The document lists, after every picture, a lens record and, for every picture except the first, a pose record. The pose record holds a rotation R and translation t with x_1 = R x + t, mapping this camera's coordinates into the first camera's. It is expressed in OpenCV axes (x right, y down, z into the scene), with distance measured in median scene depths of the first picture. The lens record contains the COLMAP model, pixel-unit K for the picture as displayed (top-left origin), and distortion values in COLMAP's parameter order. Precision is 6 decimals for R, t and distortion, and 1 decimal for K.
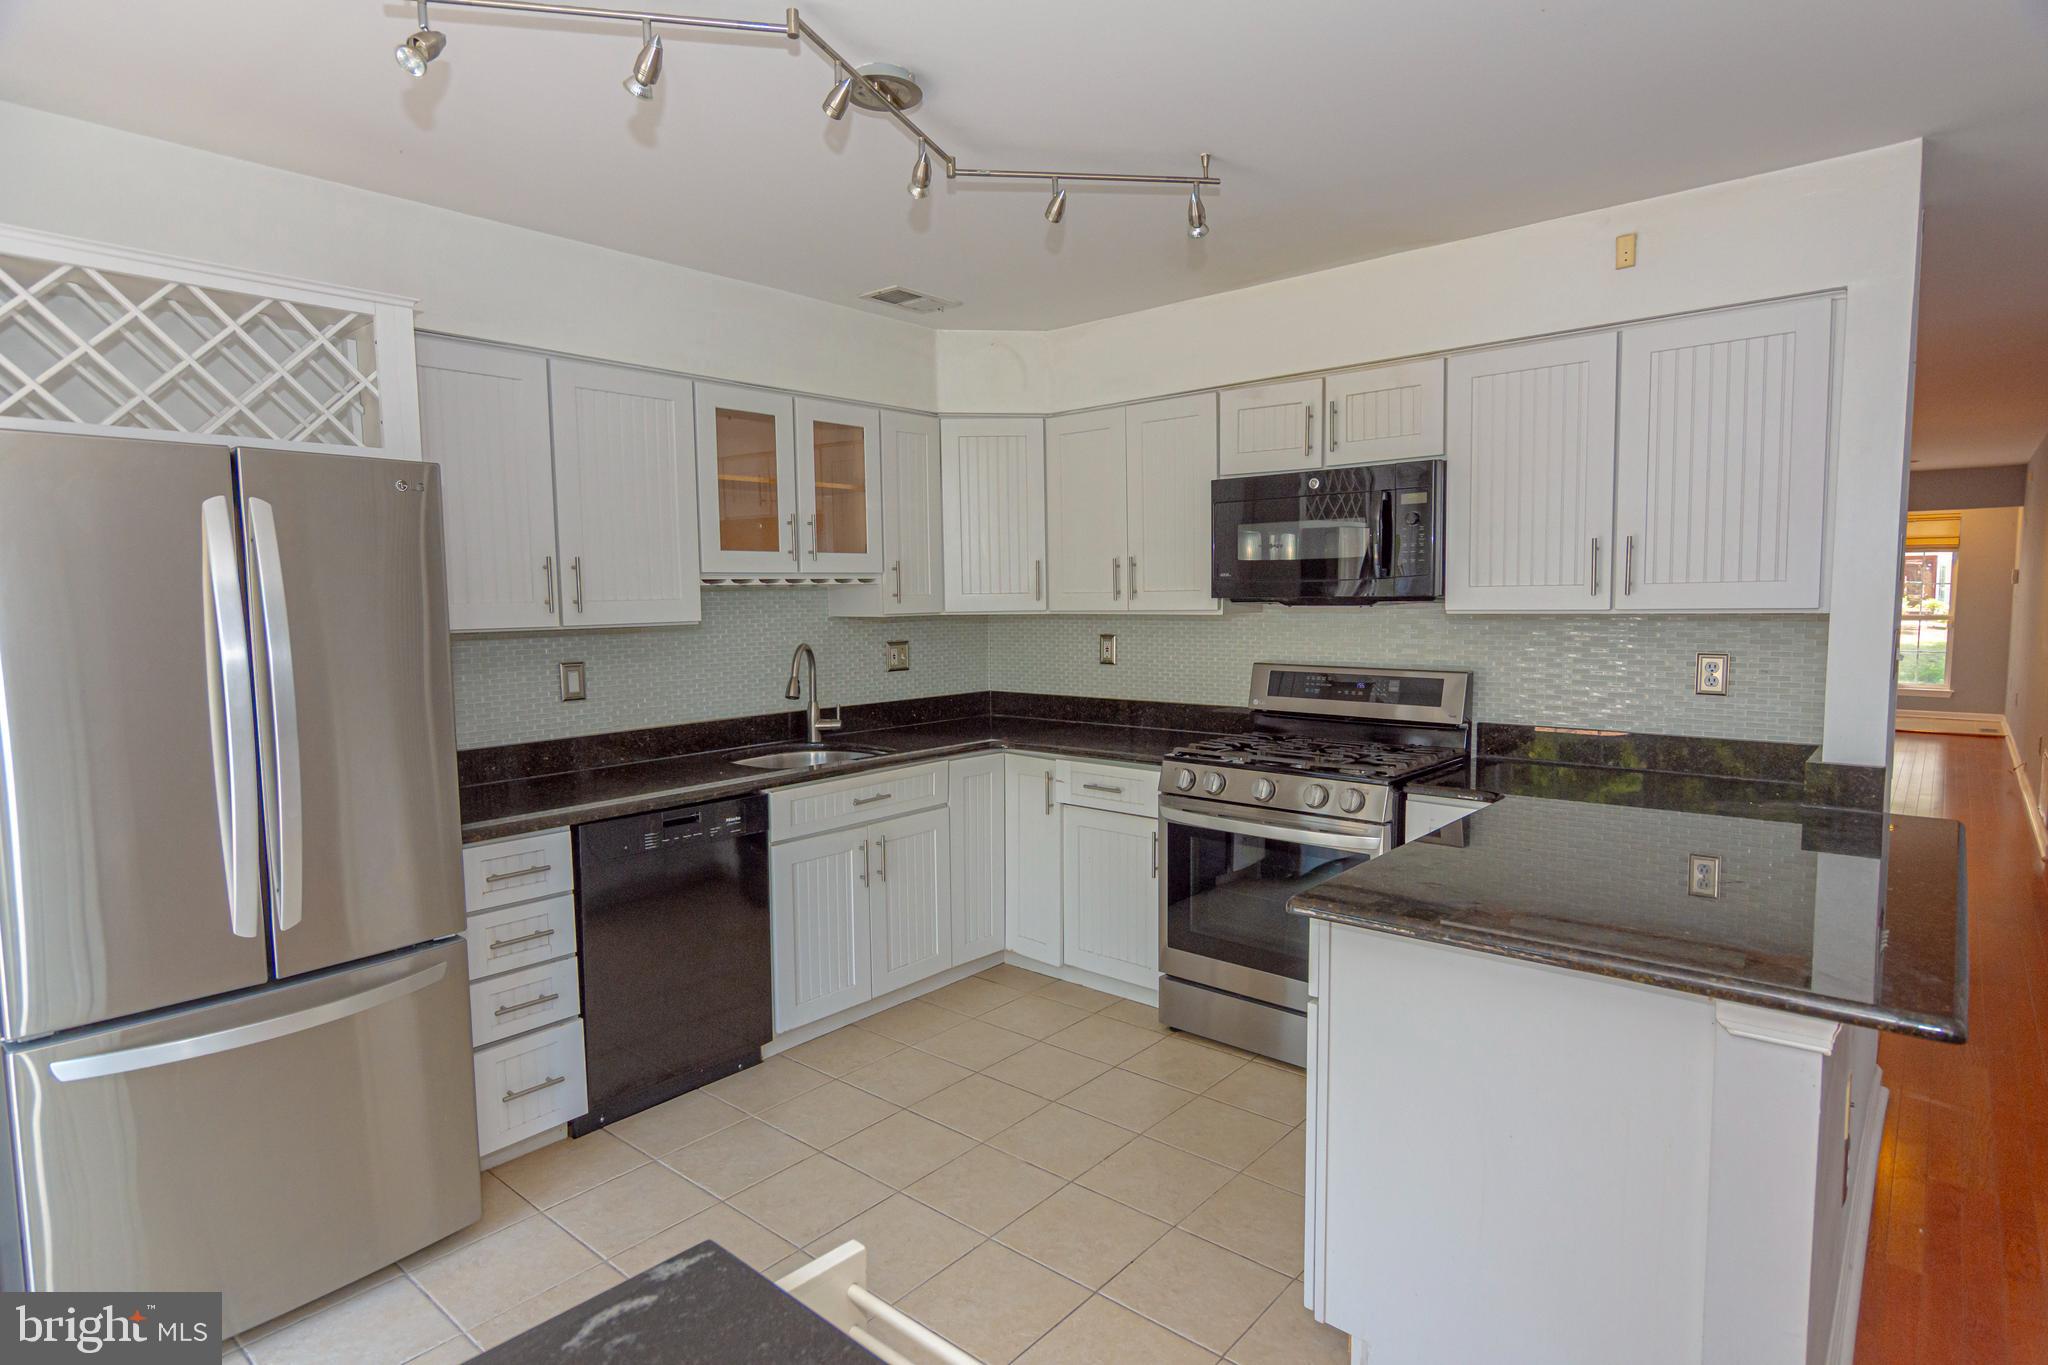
lens RADIAL K [[1084.0, 0, 1019.9], [0, 1084.0, 687.2], [0, 0, 1]] dist [0.007568, 0.002374]
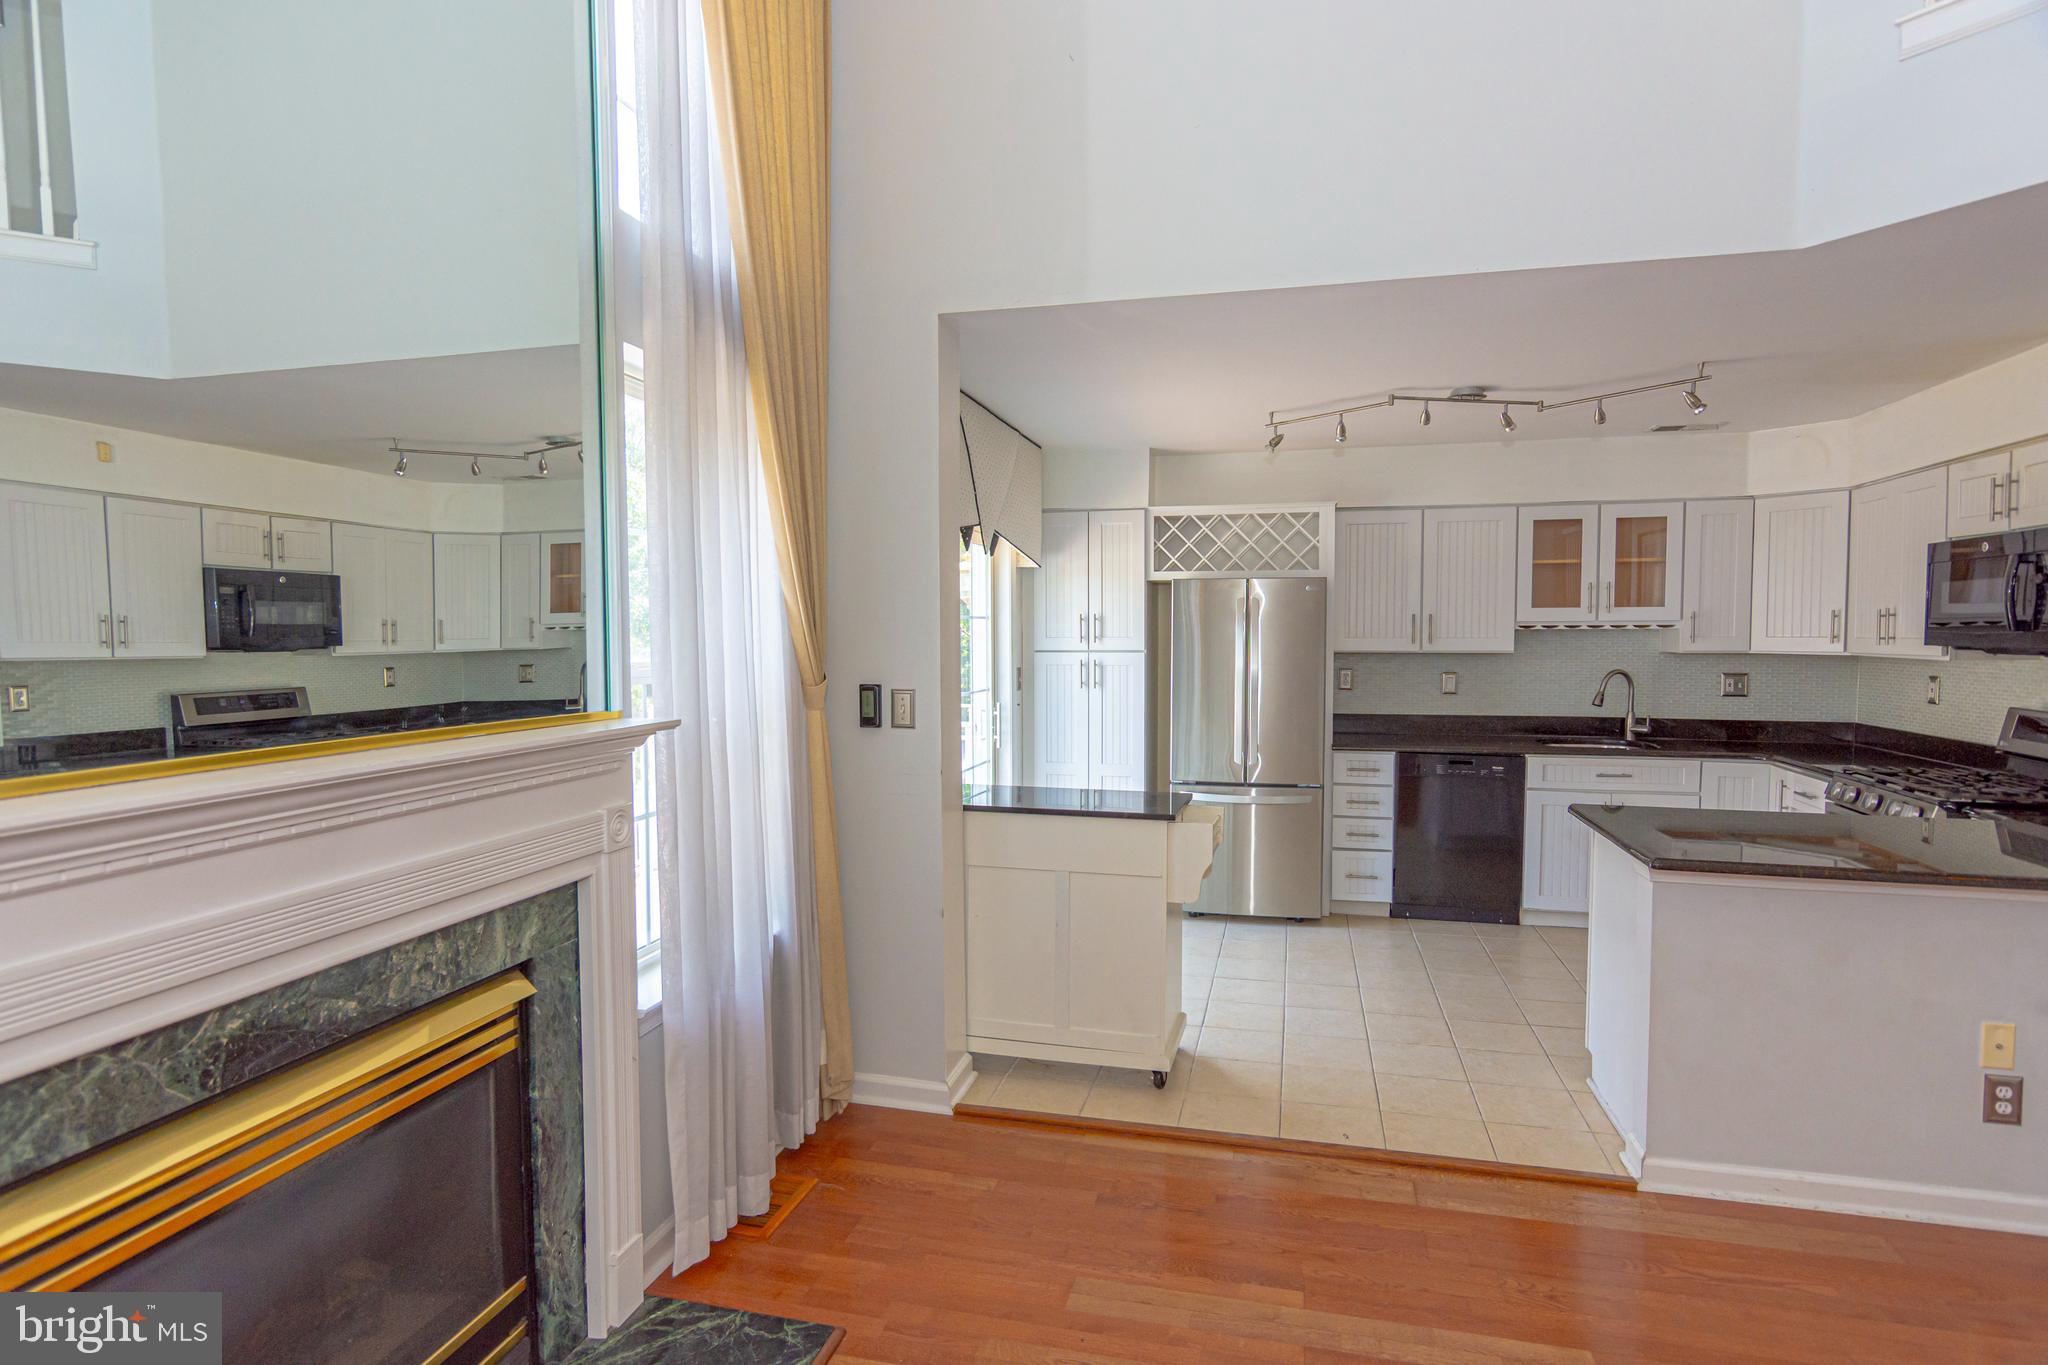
lens RADIAL K [[1084.0, 0, 1019.5], [0, 1084.0, 691.9], [0, 0, 1]] dist [0.007568, 0.002374]
pose [[0.442860, 0.065181, -0.894218, 0.813314], [-0.083496, 0.996018, 0.031250, 0.011605], [0.892694, 0.060824, 0.446539, -0.382494]]
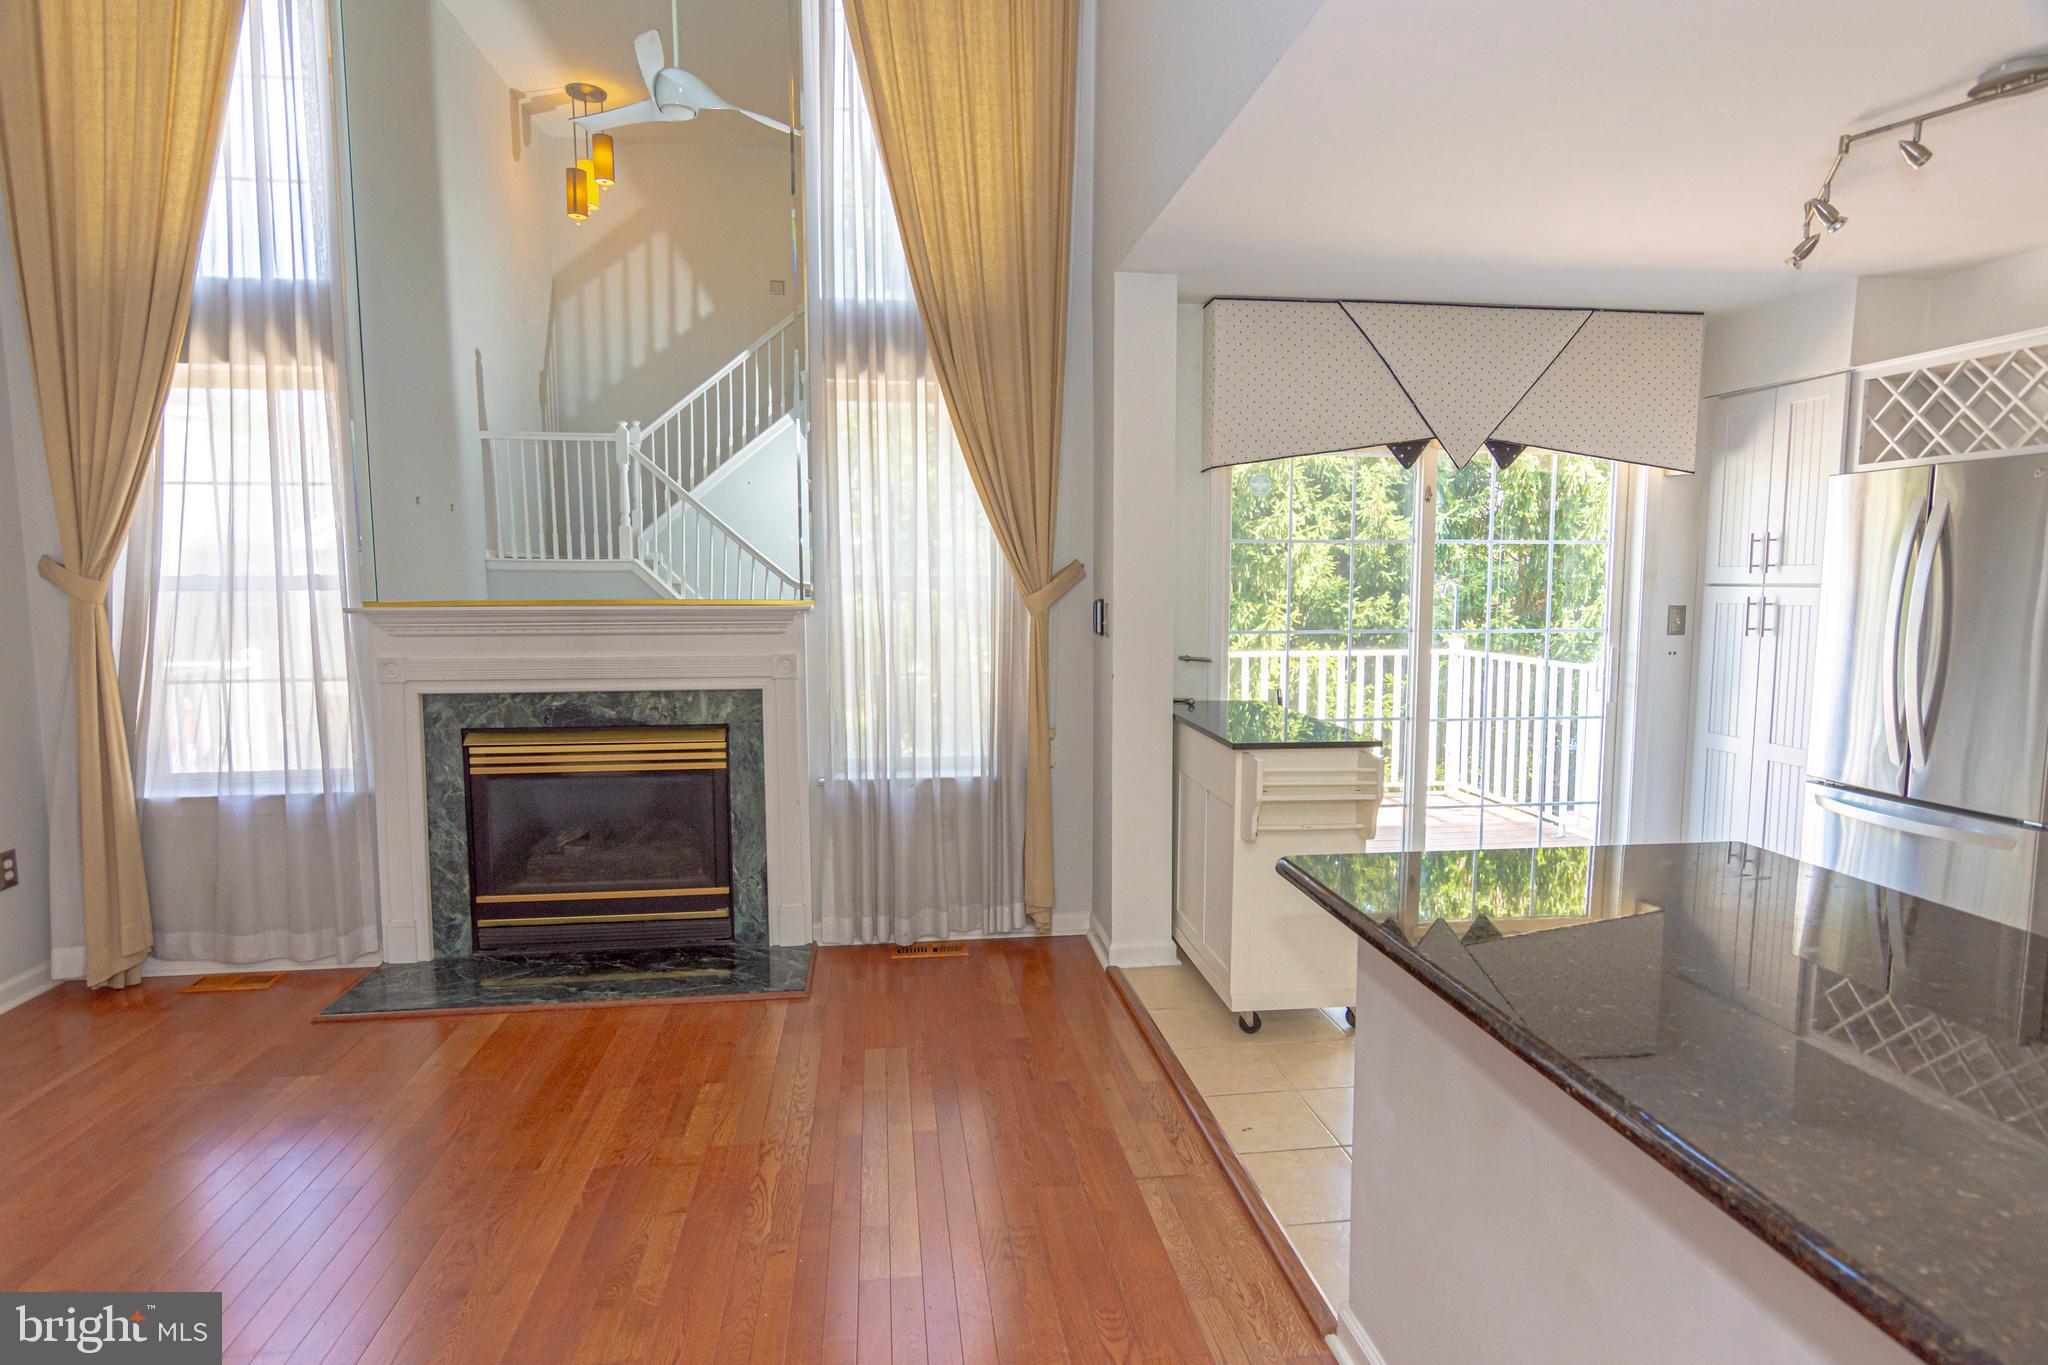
lens RADIAL K [[1084.0, 0, 1066.4], [0, 1084.0, 706.6], [0, 0, 1]] dist [0.007568, 0.002374]
pose [[-0.649748, 0.101491, -0.753344, 0.792213], [-0.061530, 0.980773, 0.185200, -0.049815], [0.757656, 0.166687, -0.631010, 0.633475]]
